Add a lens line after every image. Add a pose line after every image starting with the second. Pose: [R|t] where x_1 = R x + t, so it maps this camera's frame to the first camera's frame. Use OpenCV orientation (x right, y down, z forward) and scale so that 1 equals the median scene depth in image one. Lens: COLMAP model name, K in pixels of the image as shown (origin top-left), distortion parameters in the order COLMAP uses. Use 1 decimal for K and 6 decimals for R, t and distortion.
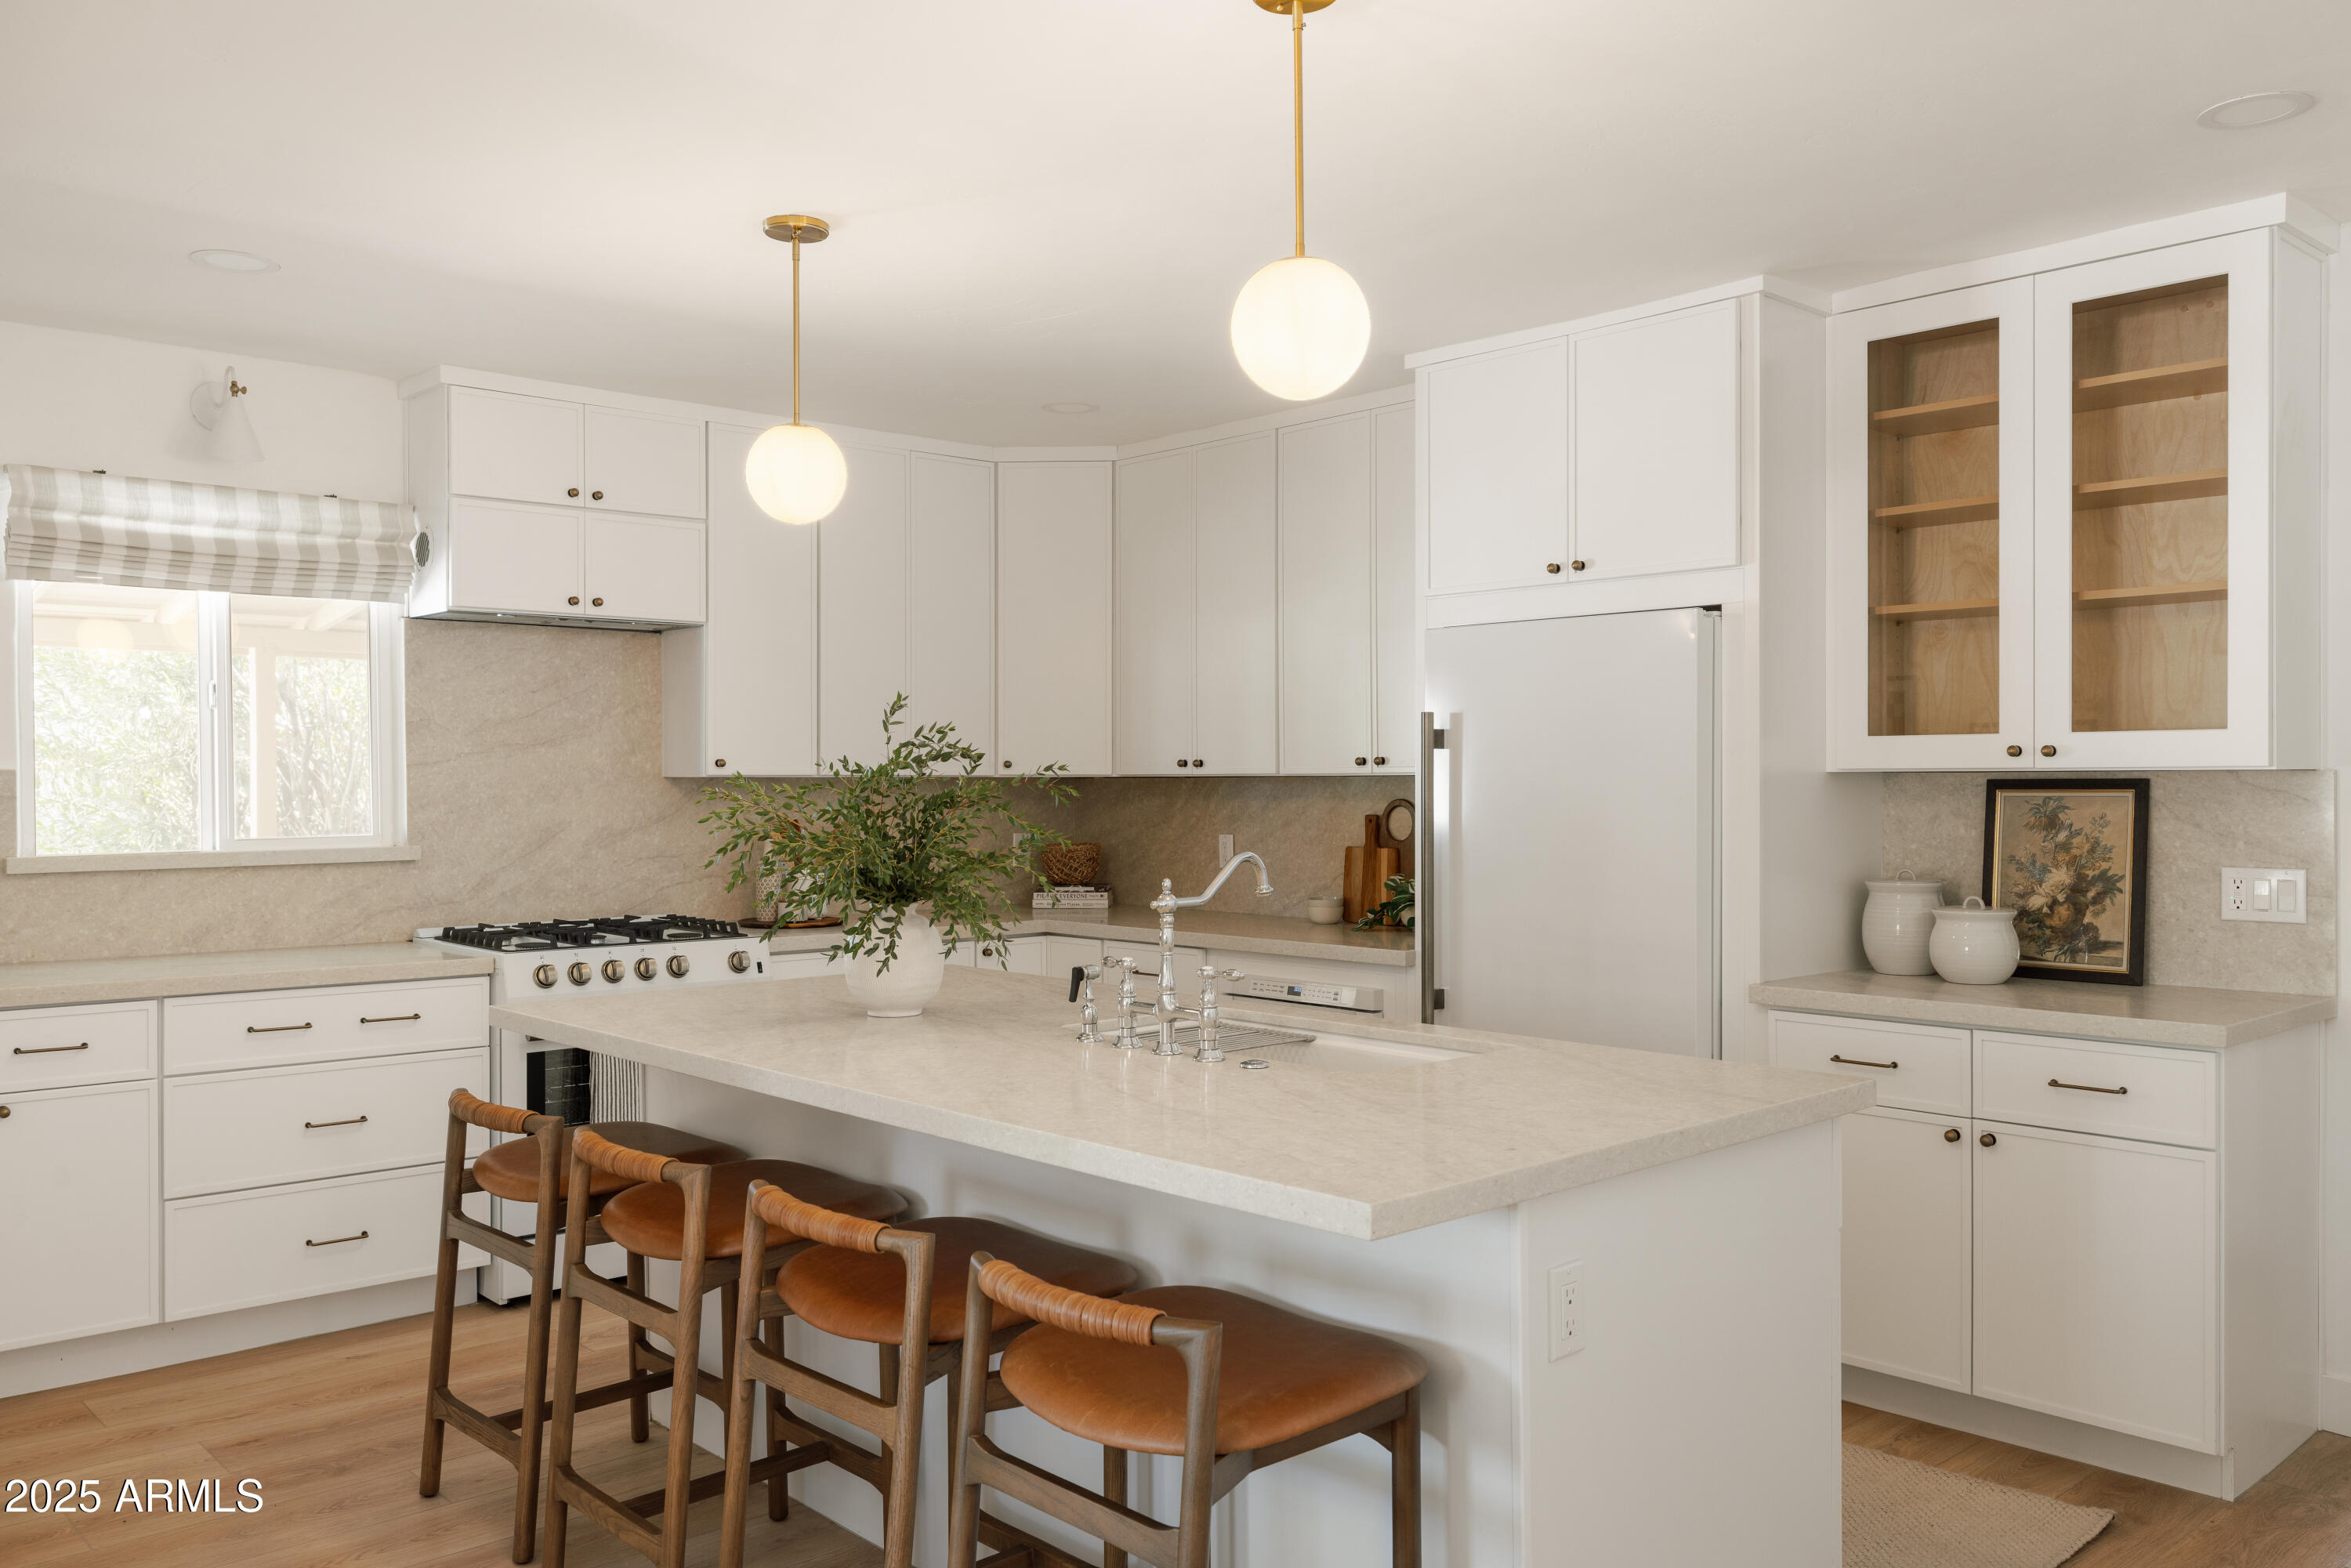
lens RADIAL K [[1817.4, 0, 1177.4], [0, 1817.4, 790.2], [0, 0, 1]] dist [0.006433, -0.000230]
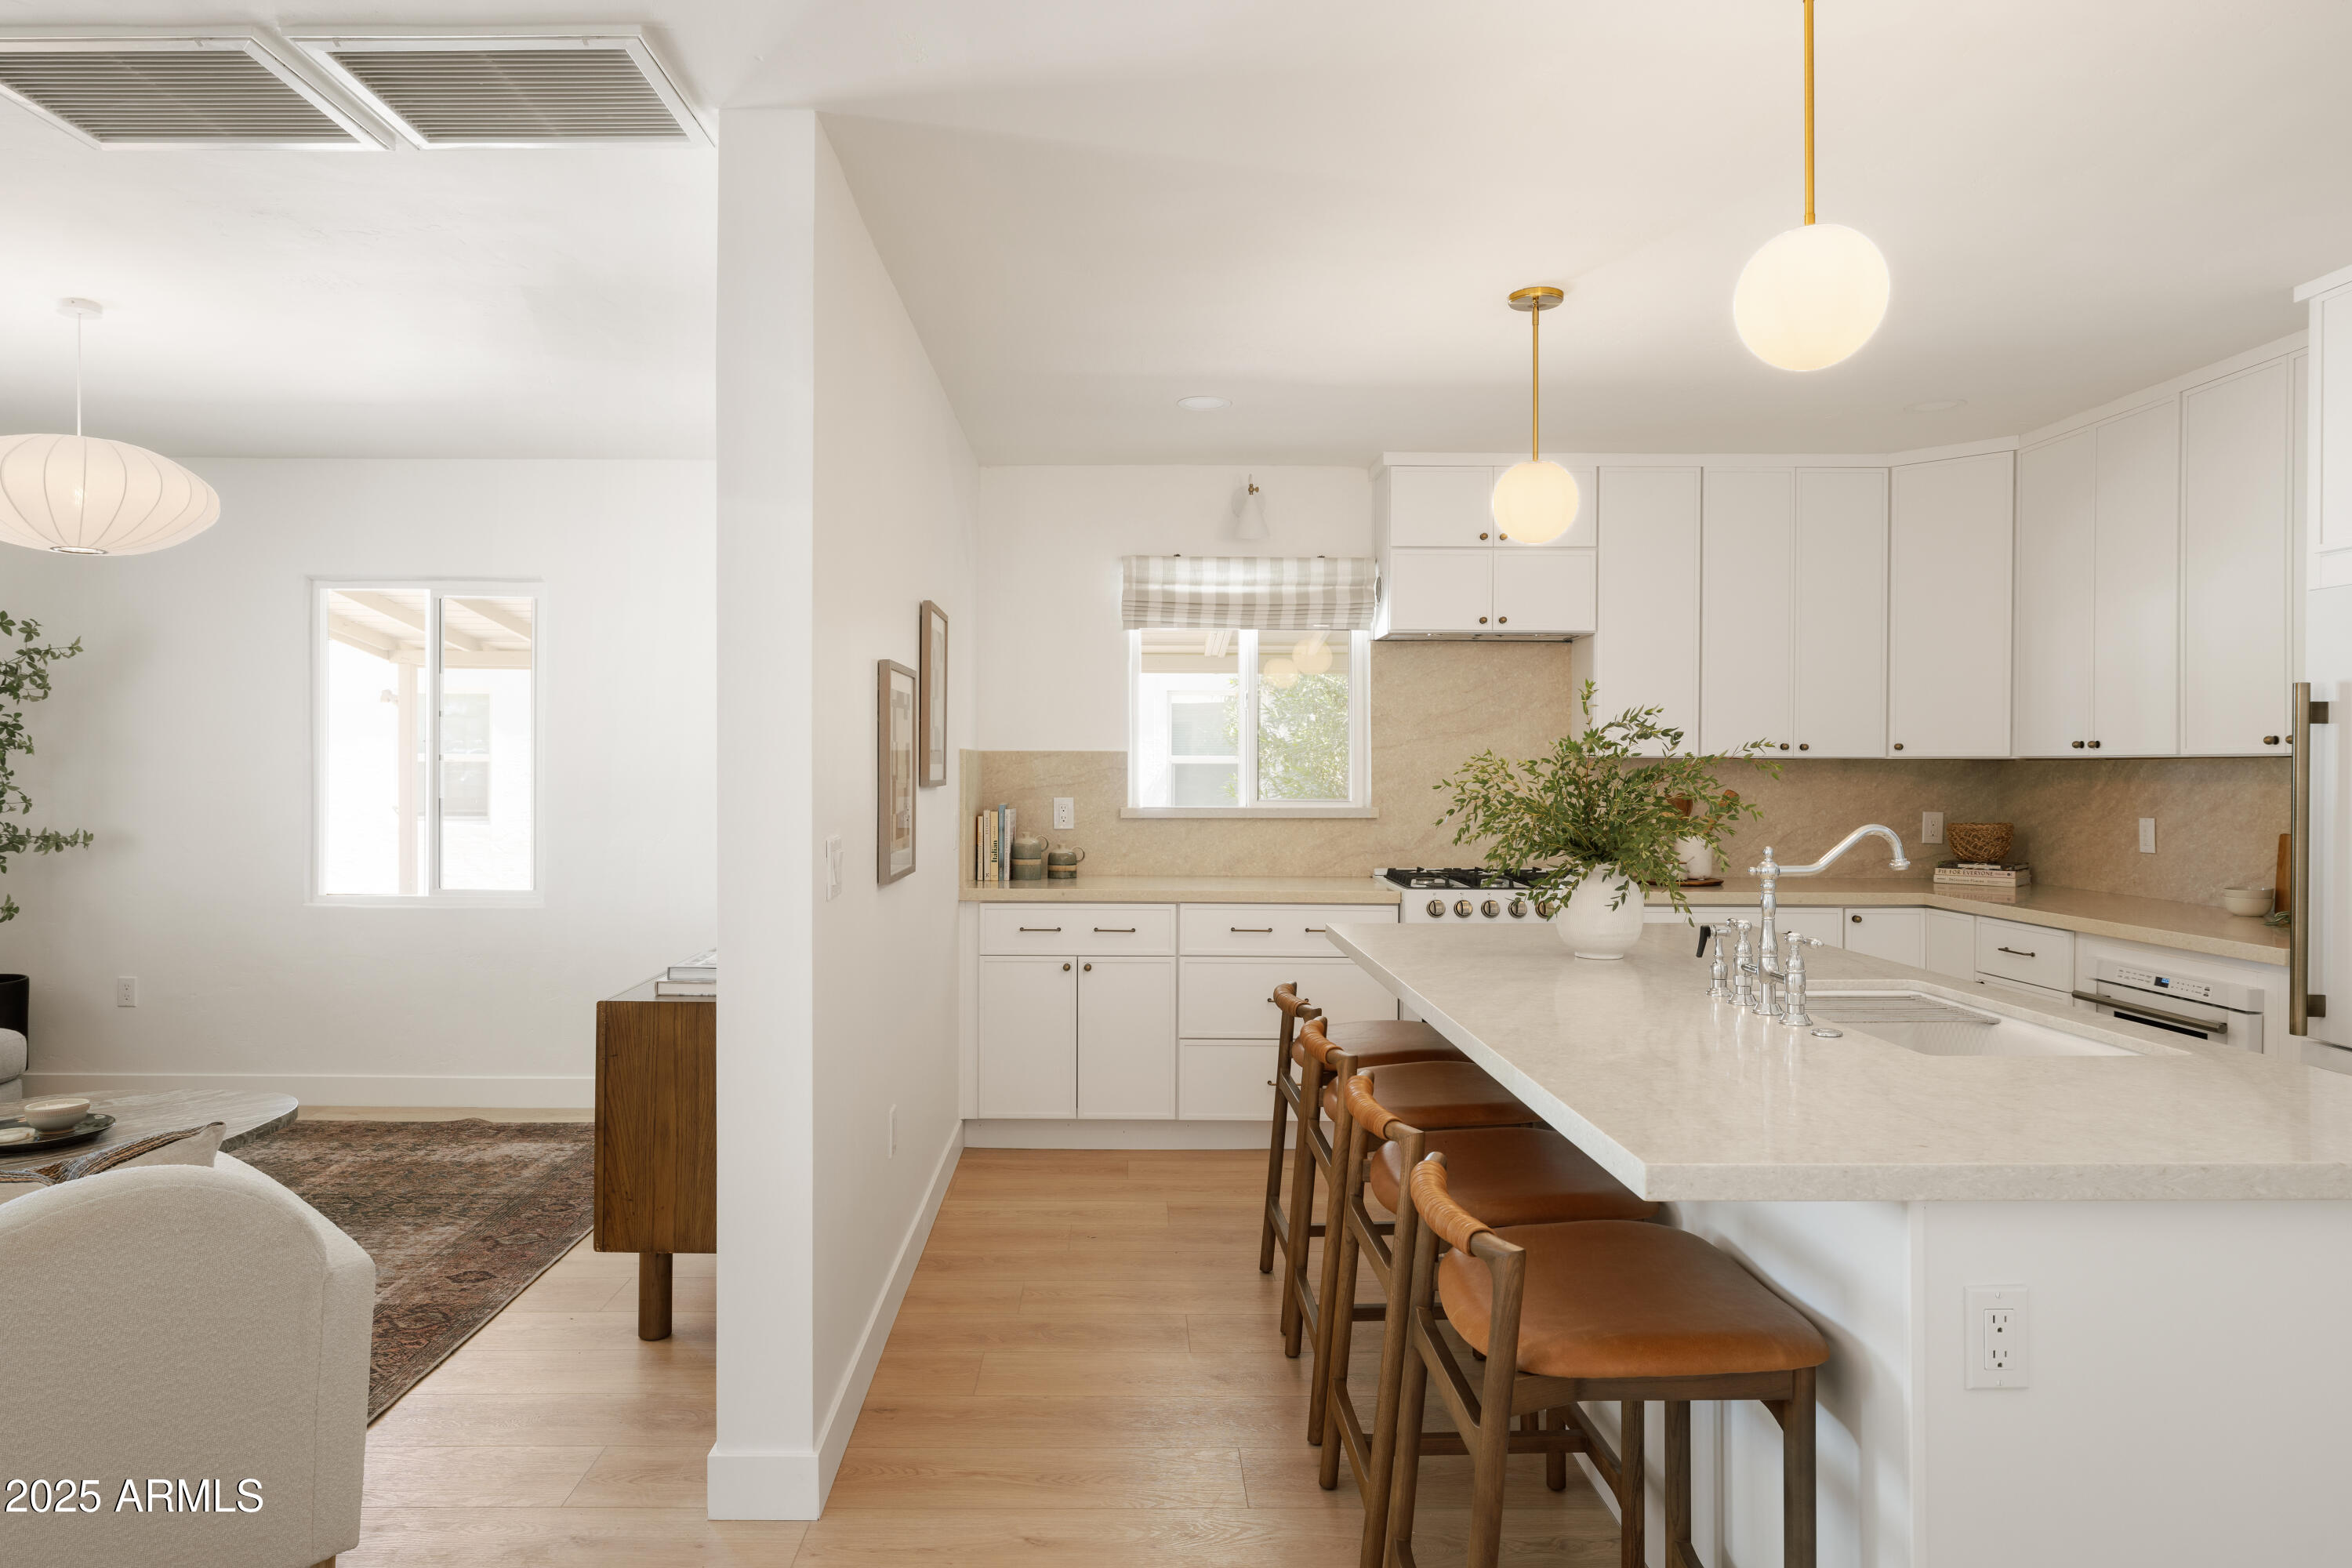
lens RADIAL K [[1423.5, 0, 1134.1], [0, 1423.5, 776.8], [0, 0, 1]] dist [-0.000899, 0.003983]
pose [[0.742325, 0.009303, -0.669975, 0.175235], [-0.009105, 0.999951, 0.003797, 0.005532], [0.669978, 0.003282, 0.742374, 0.094024]]
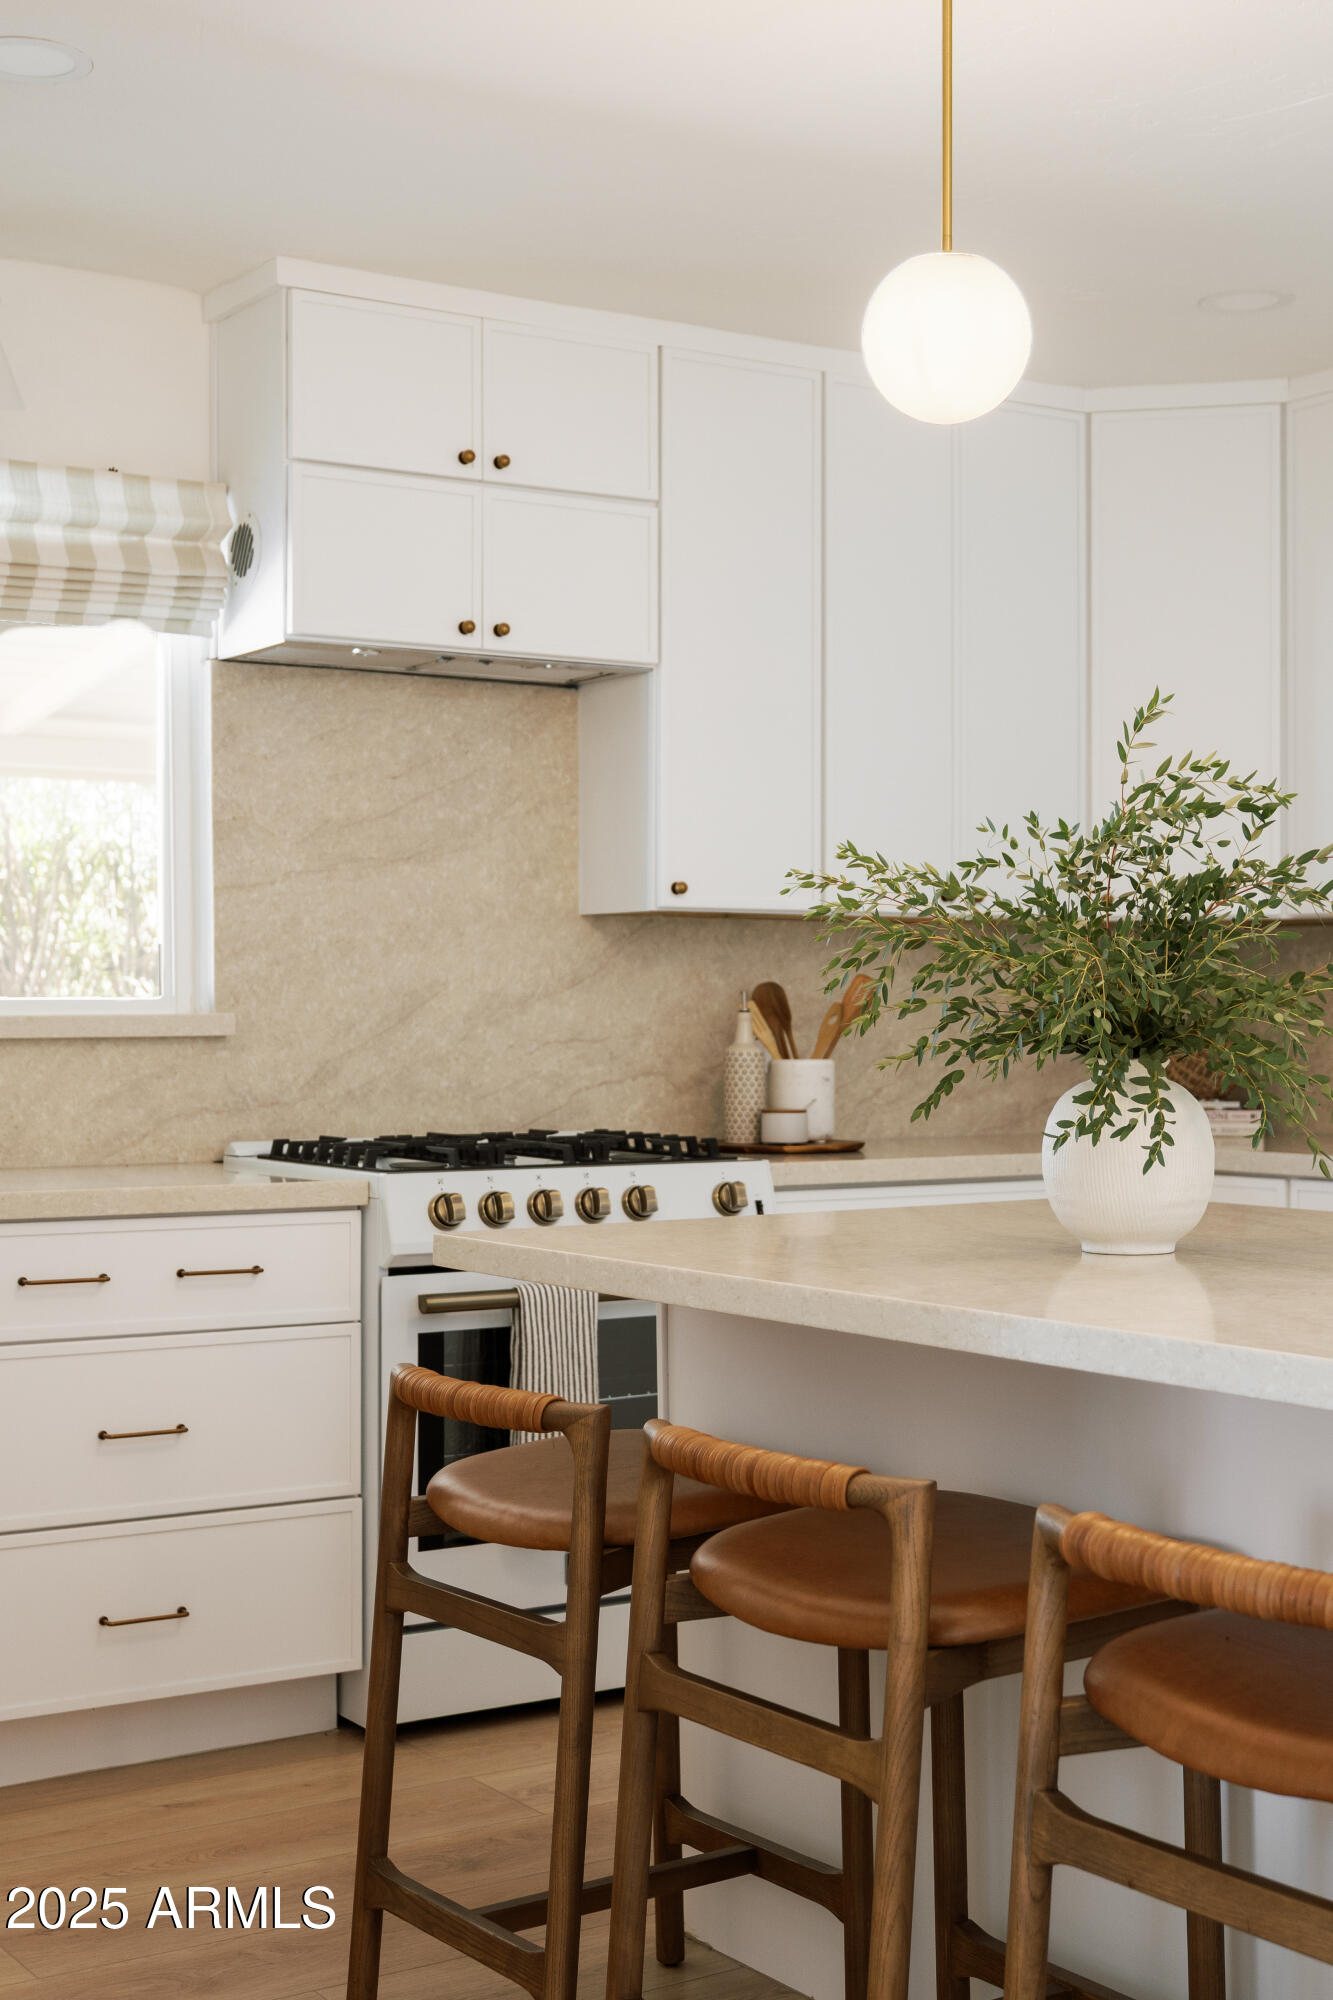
lens RADIAL K [[2693.9, 0, 658.0], [0, 2693.9, 993.0], [0, 0, 1]] dist [0.014442, 0.000000]
pose [[0.986540, -0.001696, -0.163512, -0.122748], [-0.000699, 0.999893, -0.014588, 0.040243], [0.163519, 0.014506, 0.986434, 0.093638]]
